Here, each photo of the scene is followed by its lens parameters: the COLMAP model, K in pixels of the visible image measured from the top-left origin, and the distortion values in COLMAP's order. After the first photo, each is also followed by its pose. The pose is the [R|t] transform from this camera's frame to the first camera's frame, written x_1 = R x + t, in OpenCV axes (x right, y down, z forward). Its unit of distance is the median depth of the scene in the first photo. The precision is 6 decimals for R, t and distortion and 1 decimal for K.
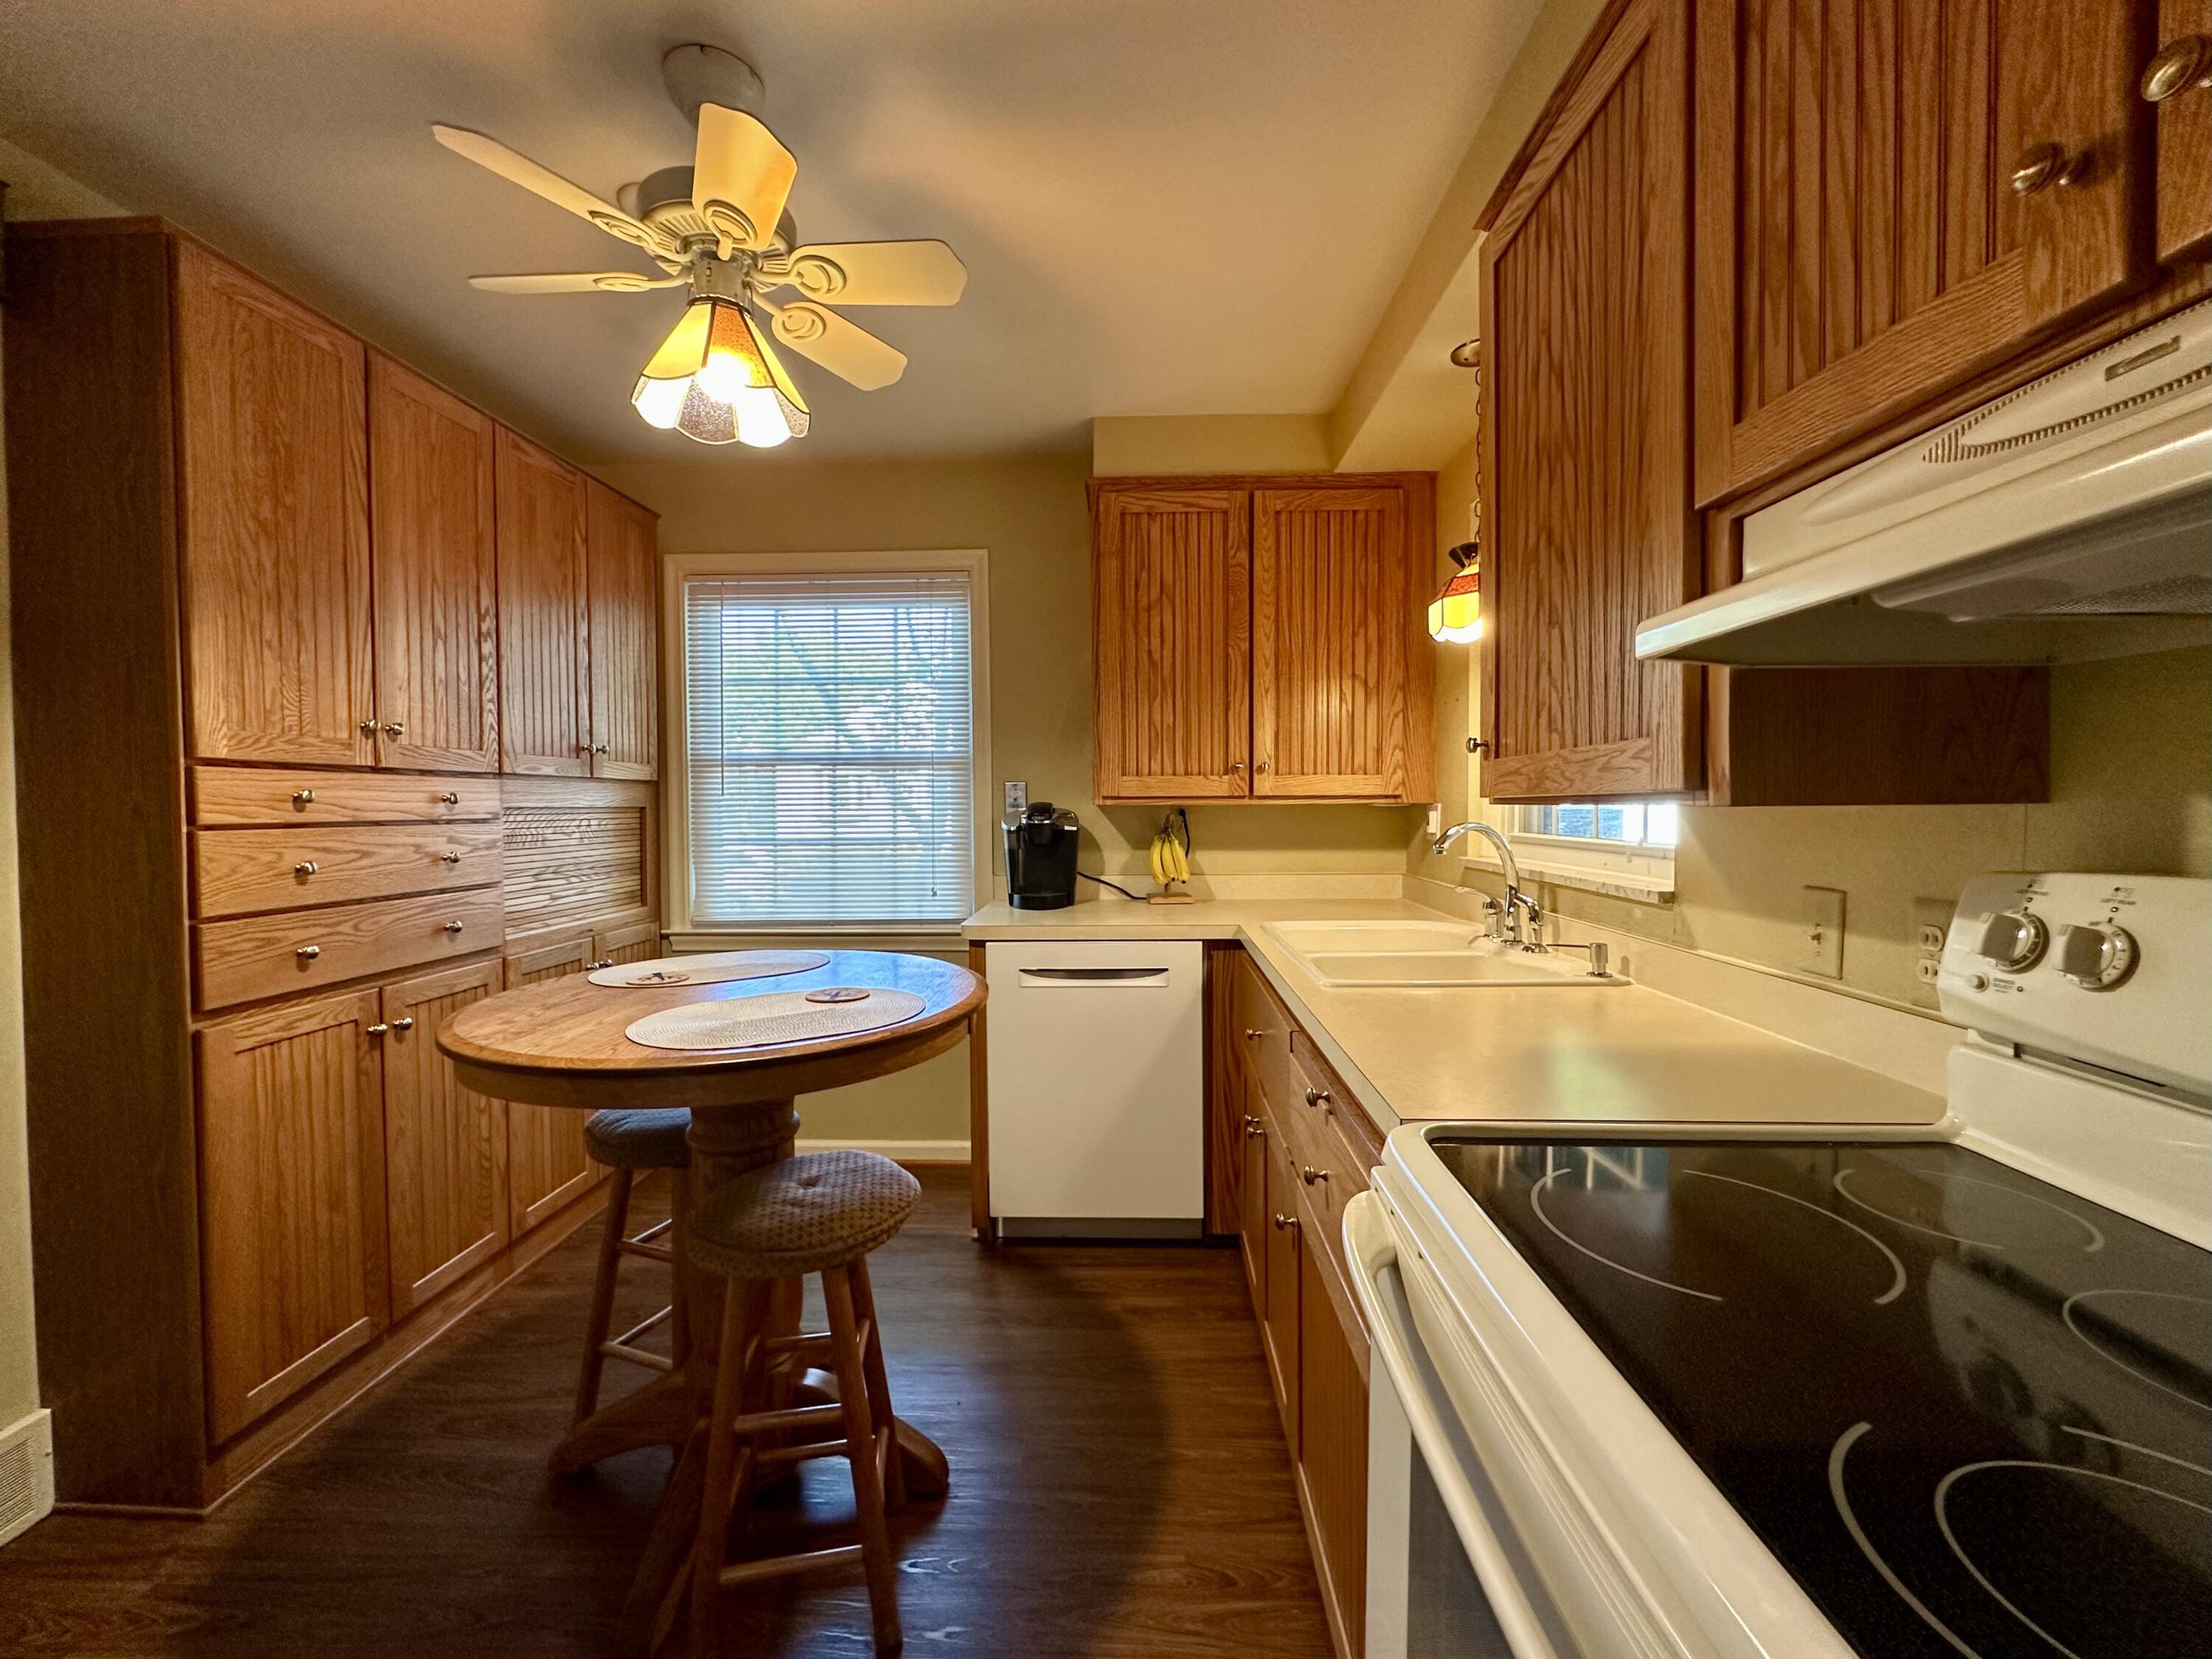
lens RADIAL K [[924.2, 0, 1115.1], [0, 924.2, 818.2], [0, 0, 1]] dist [-0.001712, -0.000214]
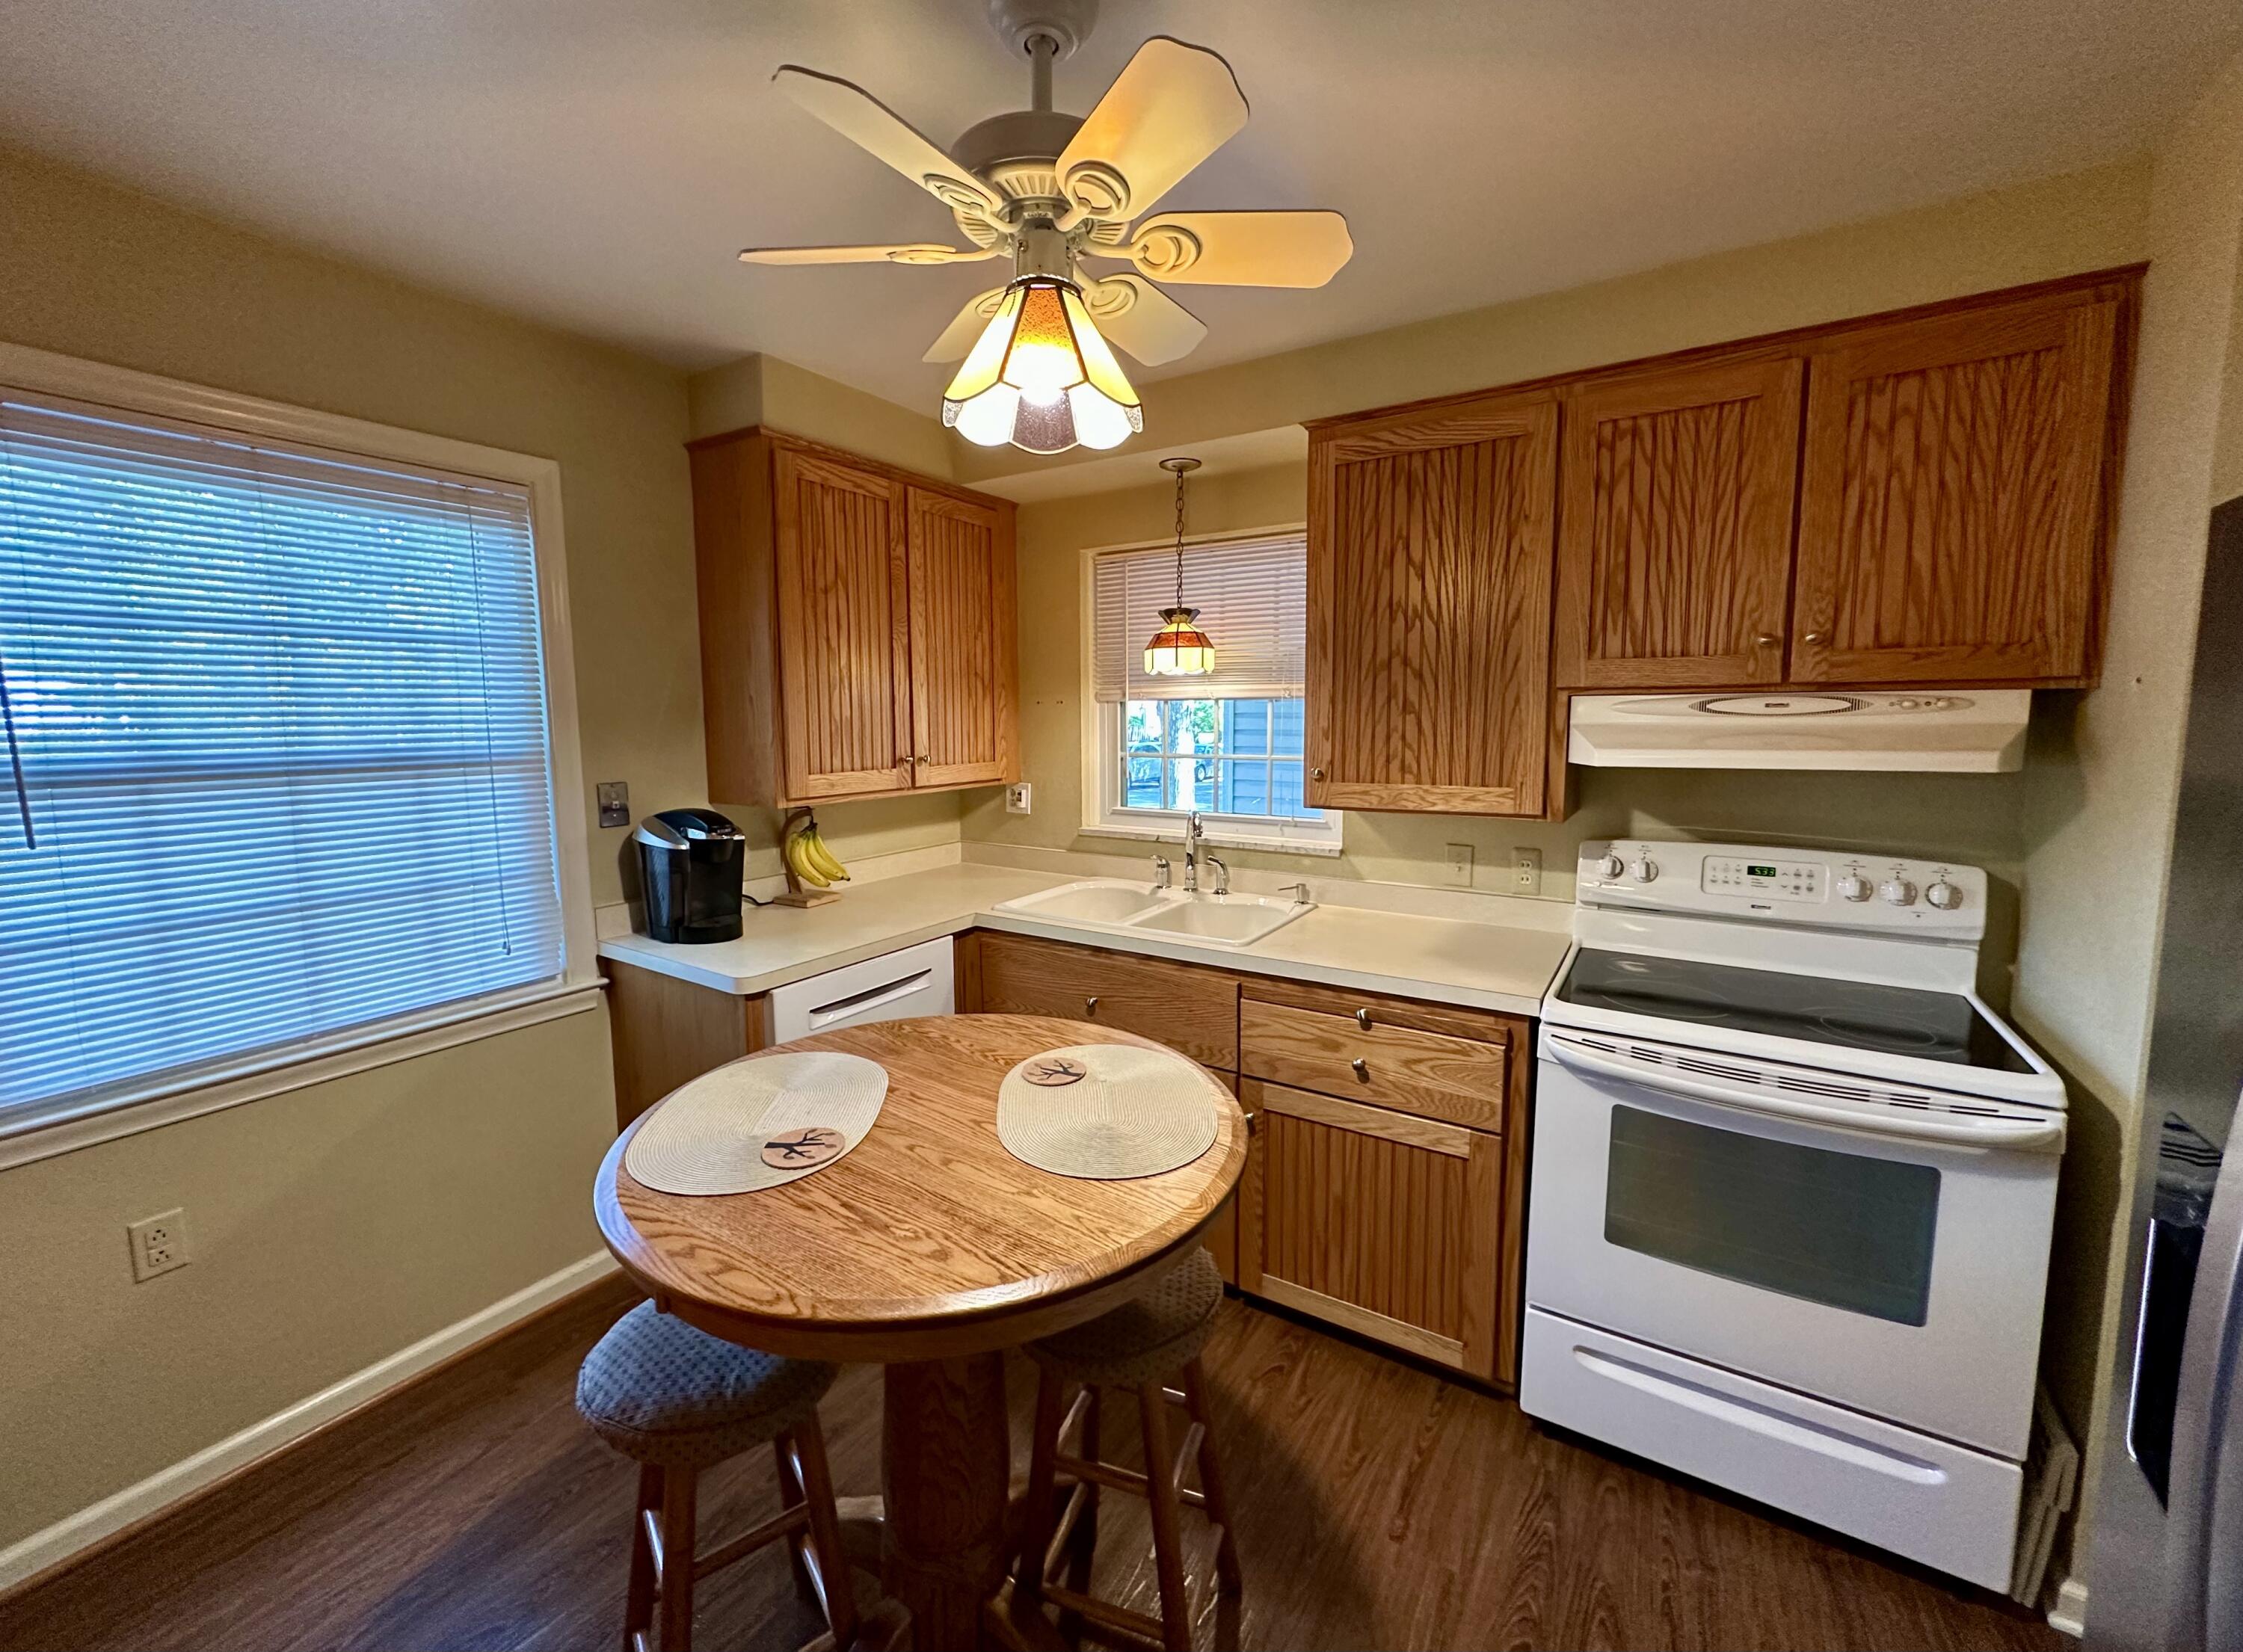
lens RADIAL K [[920.9, 0, 1123.7], [0, 920.9, 816.6], [0, 0, 1]] dist [0.016428, 0.000038]
pose [[0.501790, -0.096506, 0.859589, -0.632226], [0.011676, 0.994422, 0.104828, -0.097452], [-0.864911, -0.042565, 0.500117, 0.274380]]
